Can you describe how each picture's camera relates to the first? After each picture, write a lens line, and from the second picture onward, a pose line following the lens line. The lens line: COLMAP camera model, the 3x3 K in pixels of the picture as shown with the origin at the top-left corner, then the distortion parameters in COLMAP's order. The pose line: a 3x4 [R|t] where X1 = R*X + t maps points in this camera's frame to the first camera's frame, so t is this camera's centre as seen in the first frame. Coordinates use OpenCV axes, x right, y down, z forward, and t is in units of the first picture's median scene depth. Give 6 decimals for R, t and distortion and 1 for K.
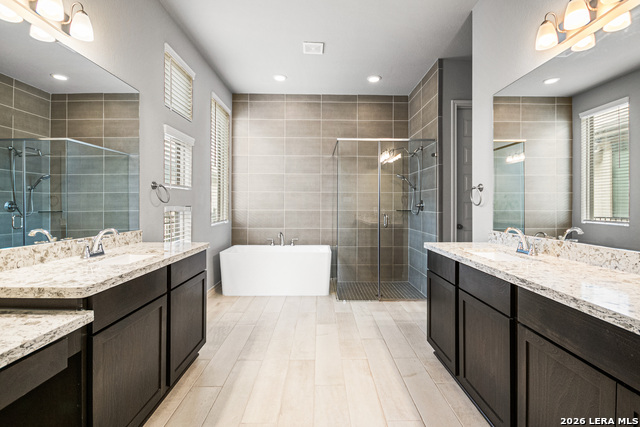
lens RADIAL K [[288.6, 0, 331.6], [0, 288.6, 212.4], [0, 0, 1]] dist [-0.000229, -0.008314]
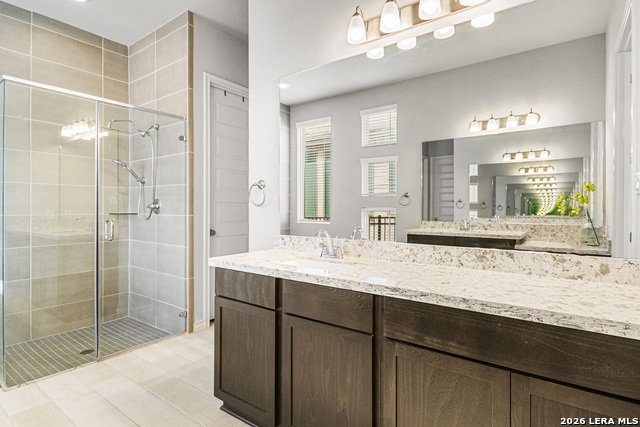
lens RADIAL K [[327.8, 0, 320.0], [0, 327.8, 213.5], [0, 0, 1]] dist [0.005643, 0.000331]
pose [[0.611636, -0.013457, 0.791025, -0.112398], [0.017735, 0.999837, 0.003296, -0.001858], [-0.790940, 0.012013, 0.611776, 0.232278]]
